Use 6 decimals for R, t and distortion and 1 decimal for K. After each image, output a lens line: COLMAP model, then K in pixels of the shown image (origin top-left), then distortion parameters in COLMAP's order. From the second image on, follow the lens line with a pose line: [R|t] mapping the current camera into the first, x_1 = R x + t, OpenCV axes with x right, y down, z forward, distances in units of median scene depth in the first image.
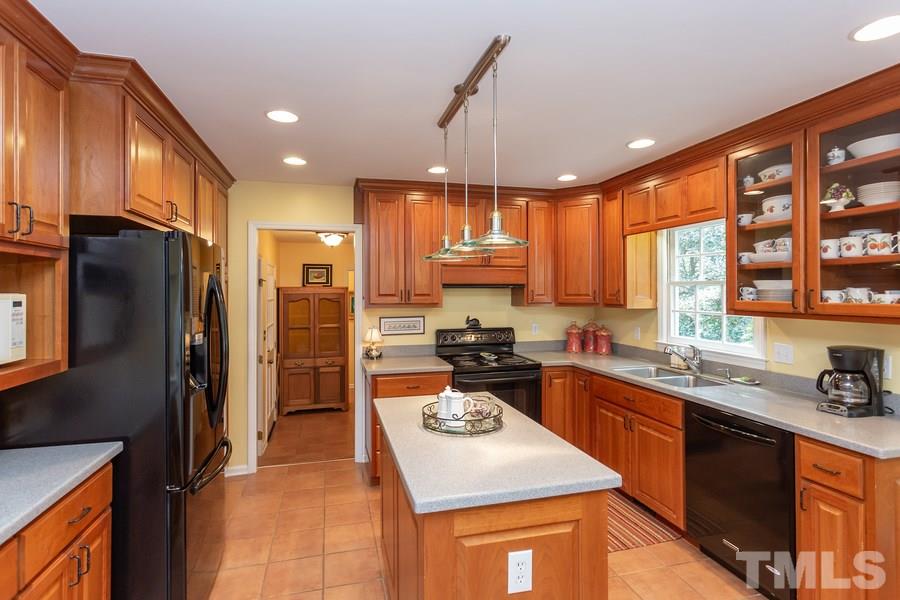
lens RADIAL K [[438.5, 0, 451.0], [0, 438.5, 296.5], [0, 0, 1]] dist [0.000956, -0.000030]
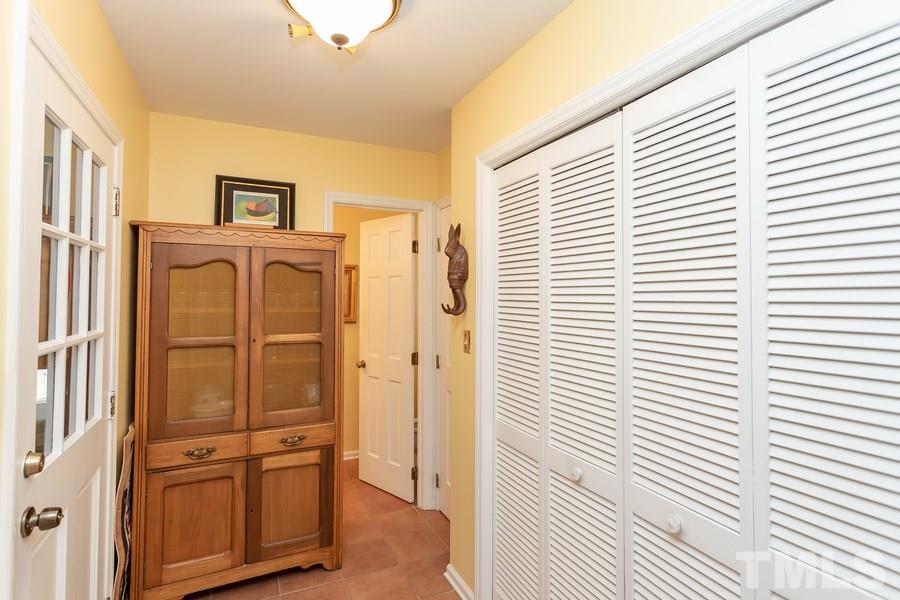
lens RADIAL K [[438.5, 0, 446.3], [0, 438.5, 294.7], [0, 0, 1]] dist [0.000956, -0.000030]
pose [[0.986247, 0.012540, 0.164800, -0.213555], [-0.010036, 0.999821, -0.016019, 0.036052], [-0.164971, 0.014145, 0.986197, 0.625651]]
